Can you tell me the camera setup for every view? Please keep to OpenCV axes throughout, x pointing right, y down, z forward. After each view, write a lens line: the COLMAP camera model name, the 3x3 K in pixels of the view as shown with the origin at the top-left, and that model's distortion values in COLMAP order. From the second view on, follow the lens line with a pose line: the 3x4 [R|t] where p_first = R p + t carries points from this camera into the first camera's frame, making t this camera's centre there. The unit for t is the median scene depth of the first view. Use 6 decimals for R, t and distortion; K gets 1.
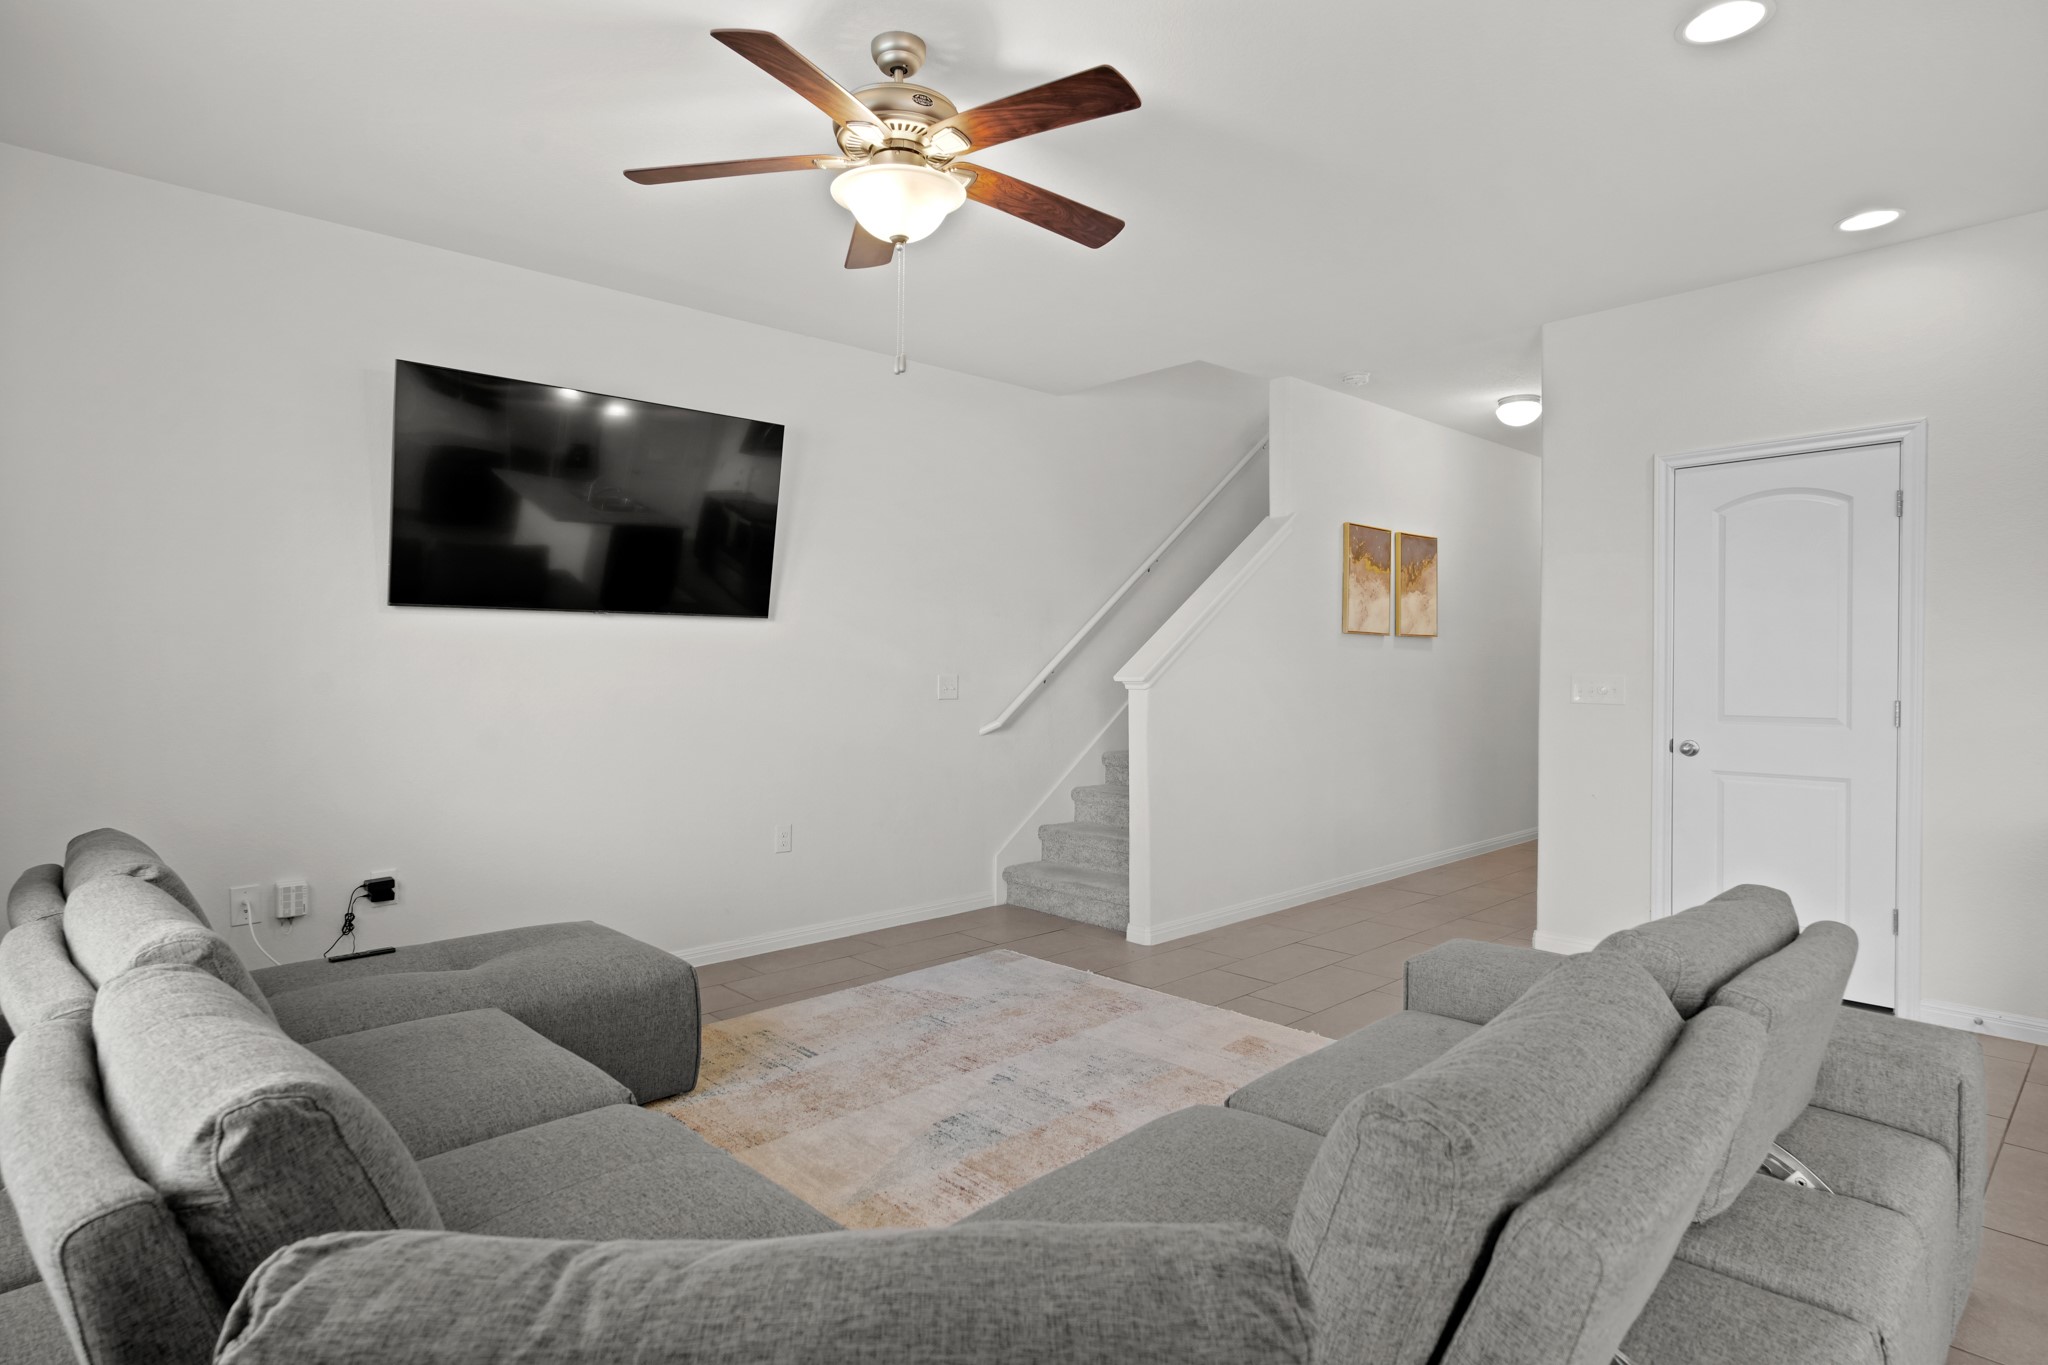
lens RADIAL K [[1075.4, 0, 1024.0], [0, 1075.4, 682.5], [0, 0, 1]] dist [0.002377, 0.001045]
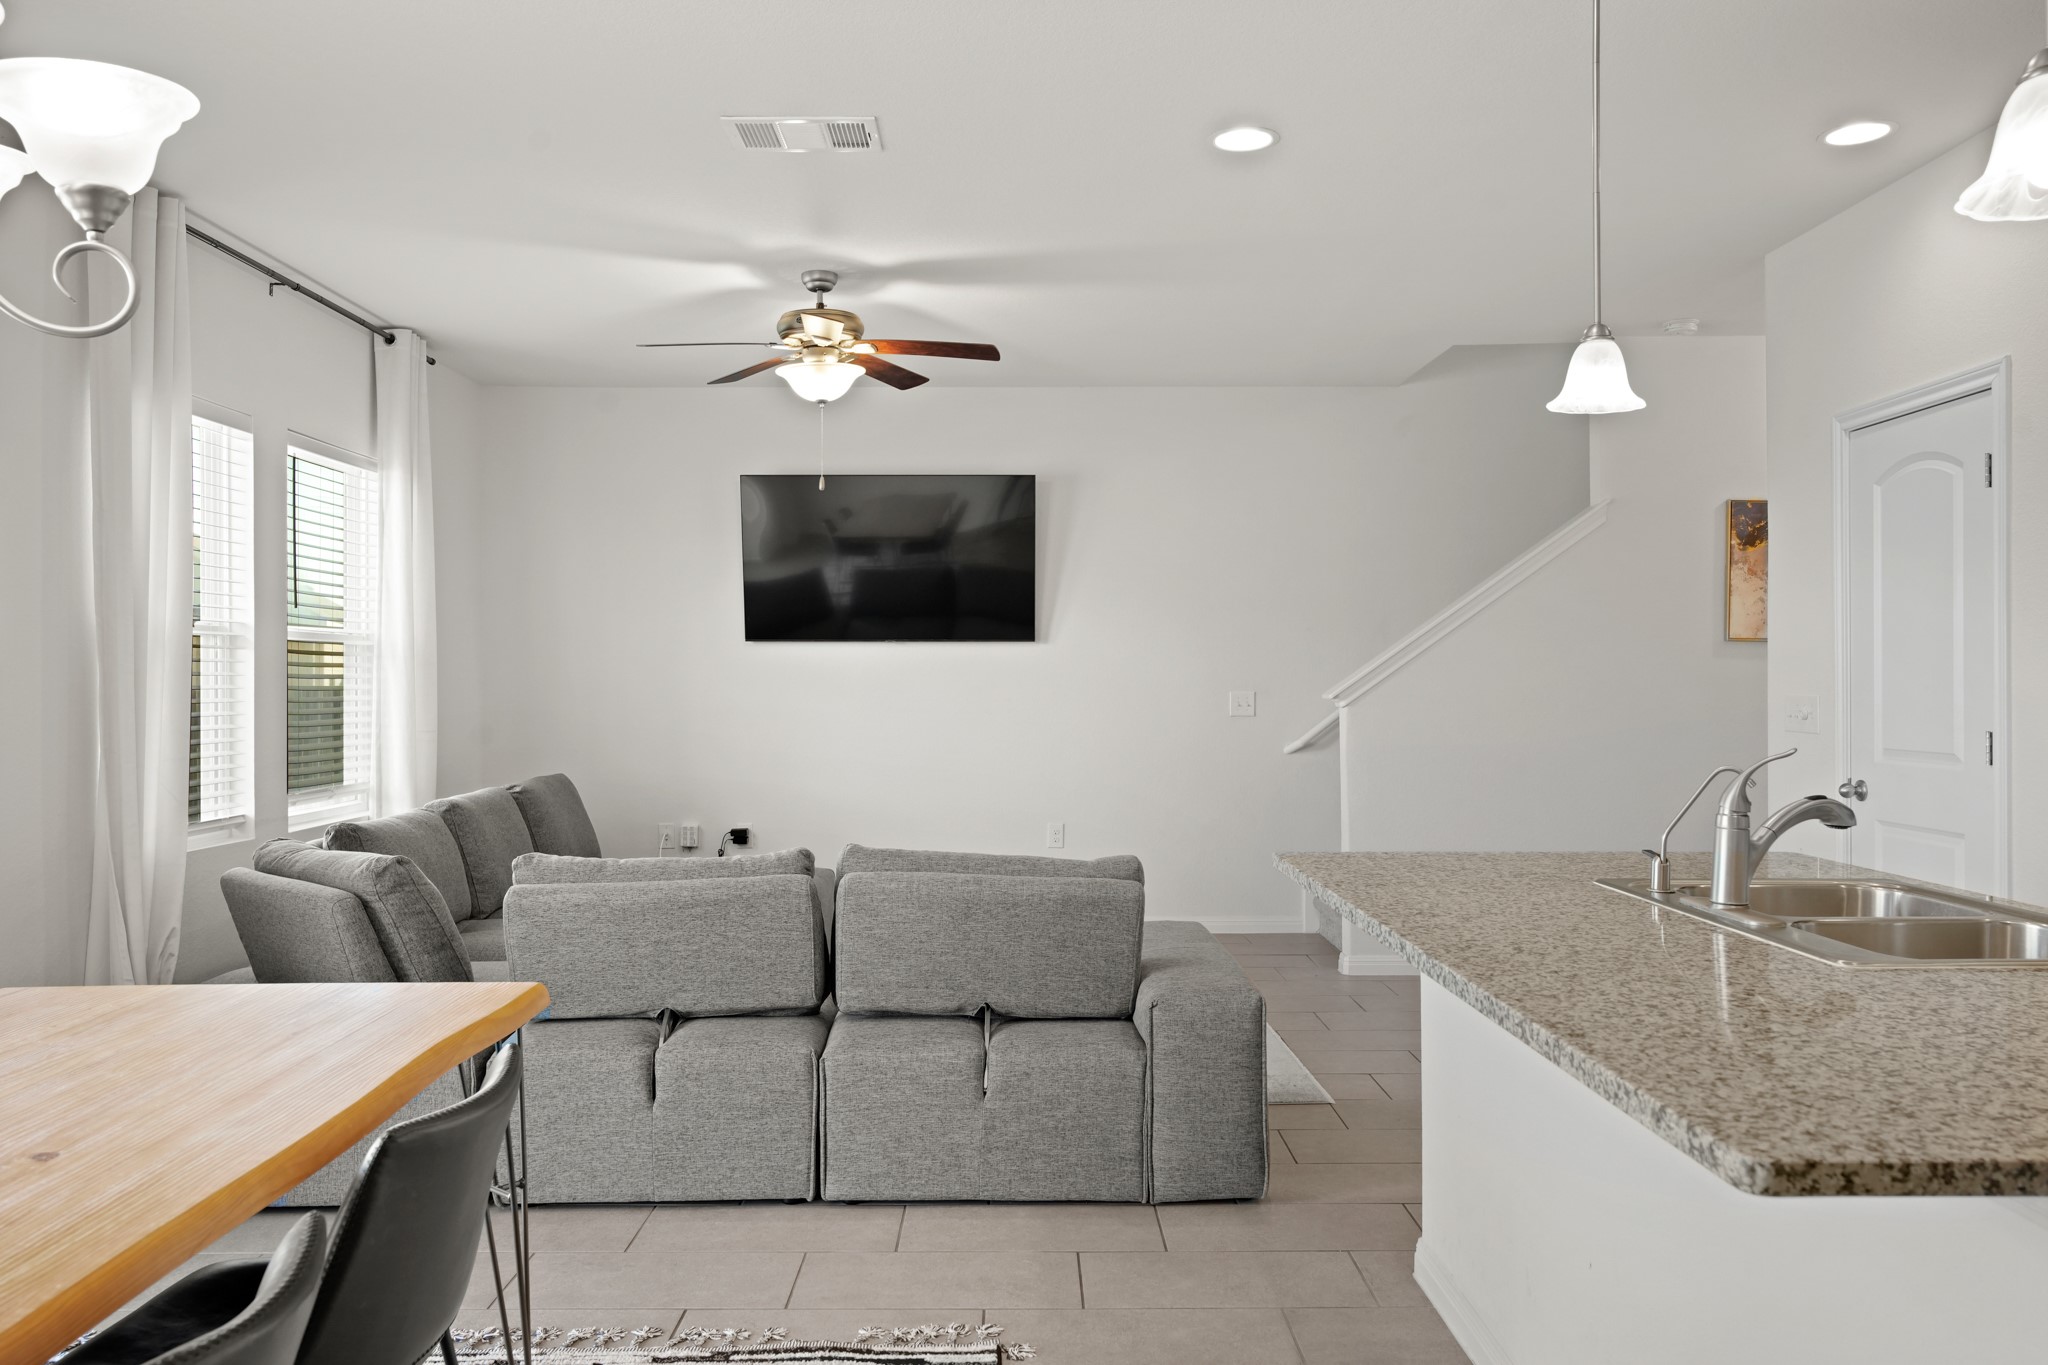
lens RADIAL K [[1547.7, 0, 1024.0], [0, 1547.7, 682.5], [0, 0, 1]] dist [0.001096, -0.002487]
pose [[0.736362, 0.001344, -0.676586, 0.910896], [-0.010907, 0.999892, -0.009884, 0.001069], [0.676499, 0.014658, 0.736297, -0.234763]]
